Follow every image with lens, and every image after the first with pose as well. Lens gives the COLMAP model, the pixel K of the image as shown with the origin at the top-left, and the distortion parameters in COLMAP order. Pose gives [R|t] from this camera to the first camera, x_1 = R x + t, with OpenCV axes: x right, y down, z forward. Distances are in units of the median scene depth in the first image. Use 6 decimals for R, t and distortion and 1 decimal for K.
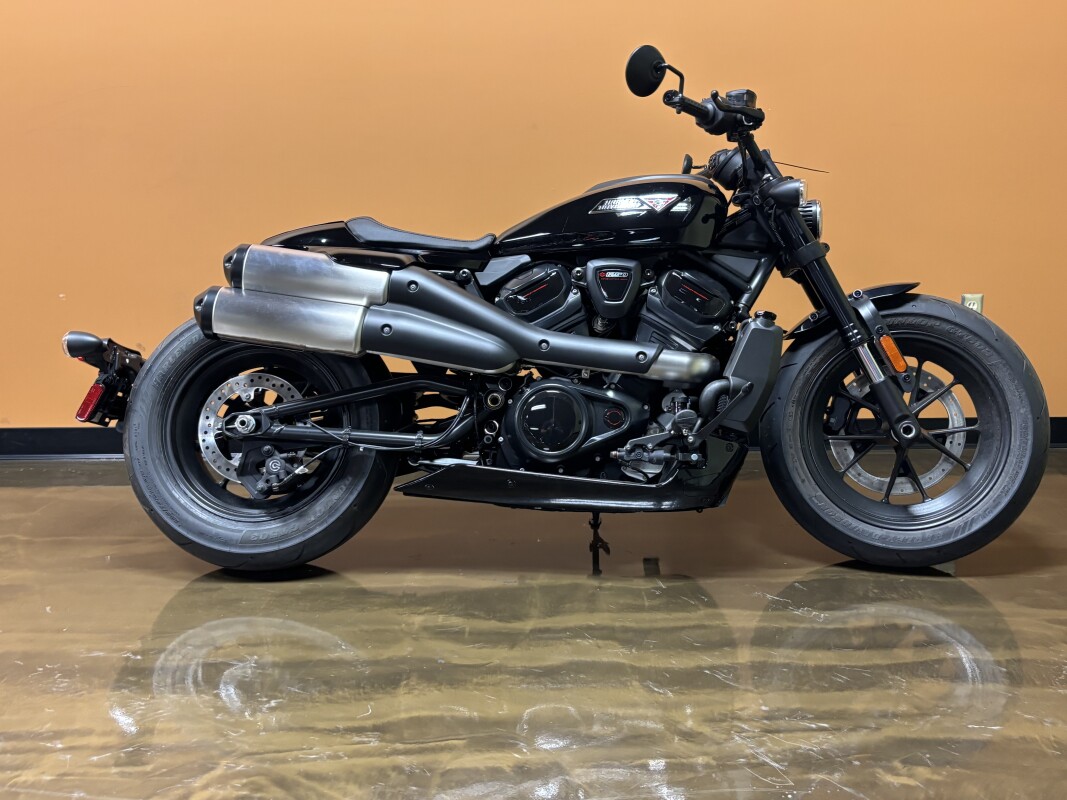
lens RADIAL K [[1058.2, 0, 537.2], [0, 1058.2, 405.2], [0, 0, 1]] dist [0.012985, 0.000000]
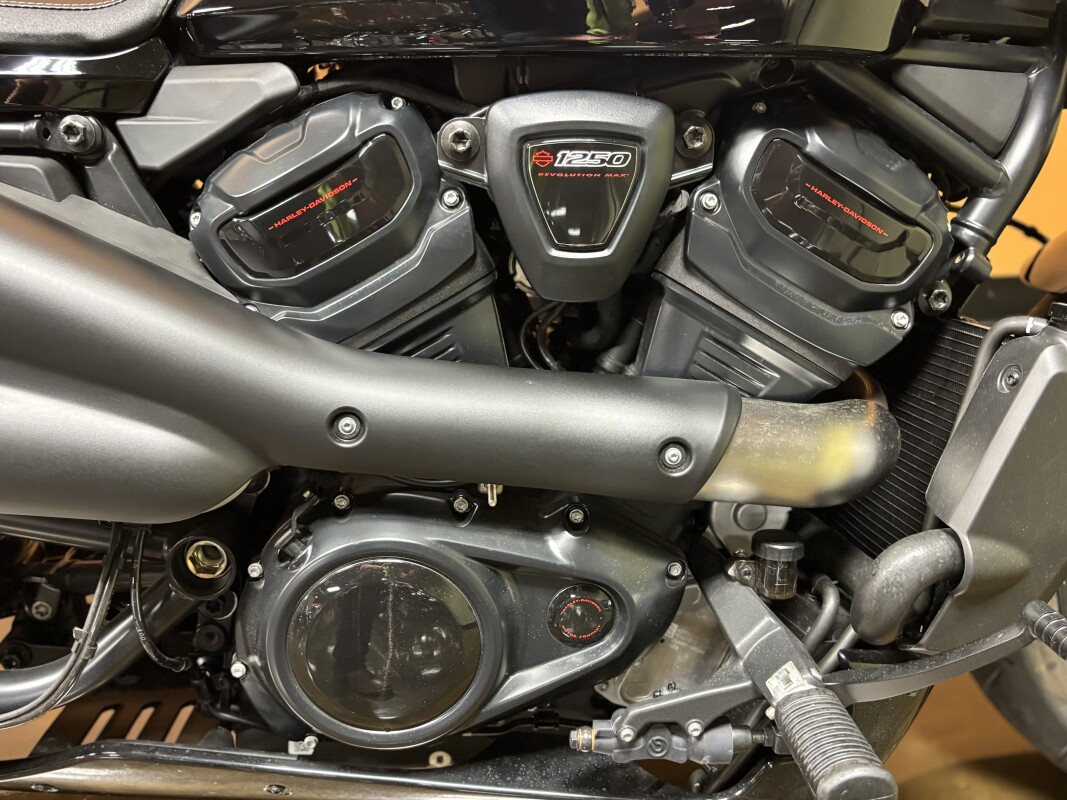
lens RADIAL K [[1058.2, 0, 538.1], [0, 1058.2, 401.5], [0, 0, 1]] dist [0.012985, 0.000000]
pose [[0.996312, -0.031578, 0.079781, 0.034706], [0.001479, 0.935995, 0.352011, -0.160824], [-0.085790, -0.350595, 0.932589, 0.697706]]
